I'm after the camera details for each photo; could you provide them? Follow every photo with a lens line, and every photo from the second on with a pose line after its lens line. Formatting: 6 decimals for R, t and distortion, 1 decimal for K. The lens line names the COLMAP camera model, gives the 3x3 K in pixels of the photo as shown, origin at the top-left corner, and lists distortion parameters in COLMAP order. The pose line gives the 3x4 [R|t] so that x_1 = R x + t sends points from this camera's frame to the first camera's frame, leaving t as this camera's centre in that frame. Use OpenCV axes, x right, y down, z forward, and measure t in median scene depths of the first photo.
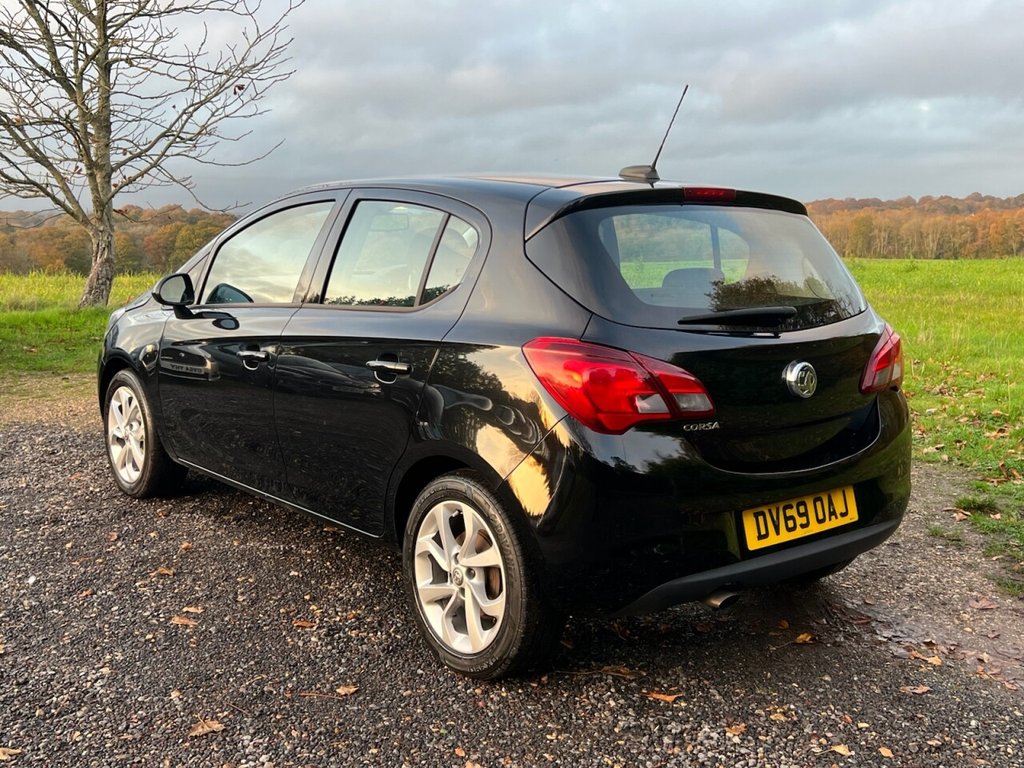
lens RADIAL K [[1126.8, 0, 499.8], [0, 1126.8, 388.2], [0, 0, 1]] dist [0.109090, -0.273617]
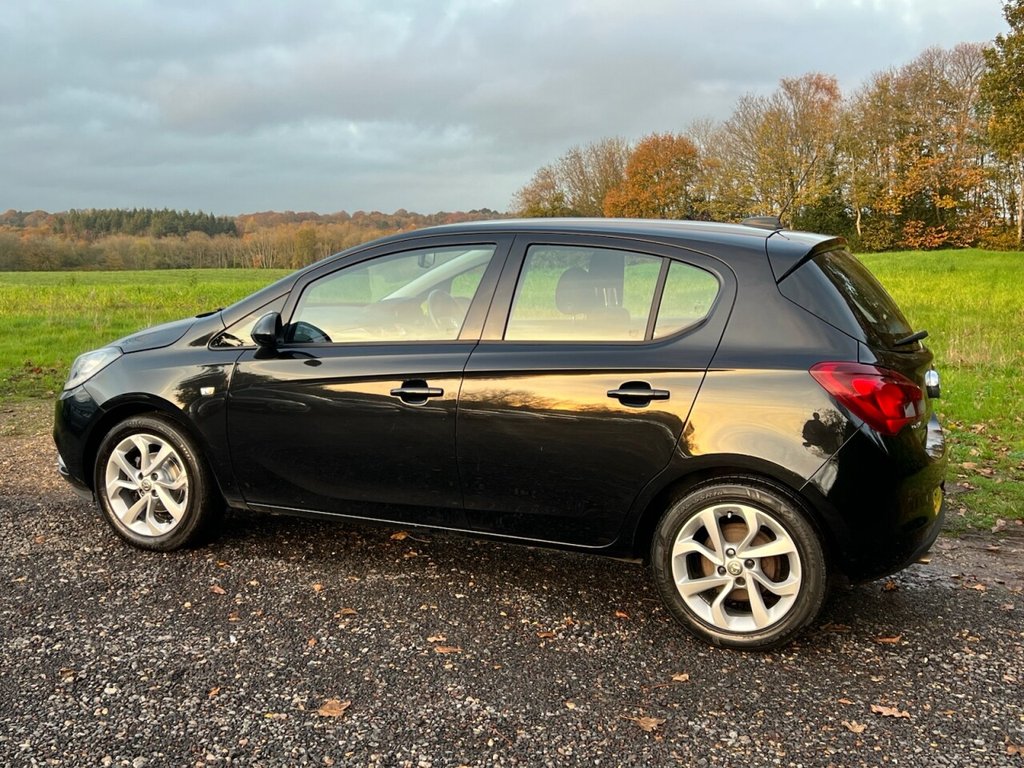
lens RADIAL K [[1123.5, 0, 509.3], [0, 1123.5, 389.9], [0, 0, 1]] dist [0.130747, -0.332302]
pose [[0.885400, -0.055576, 0.461495, -0.642123], [0.059405, 0.998214, 0.006240, -0.033092], [-0.461018, 0.021891, 0.887121, 0.046152]]
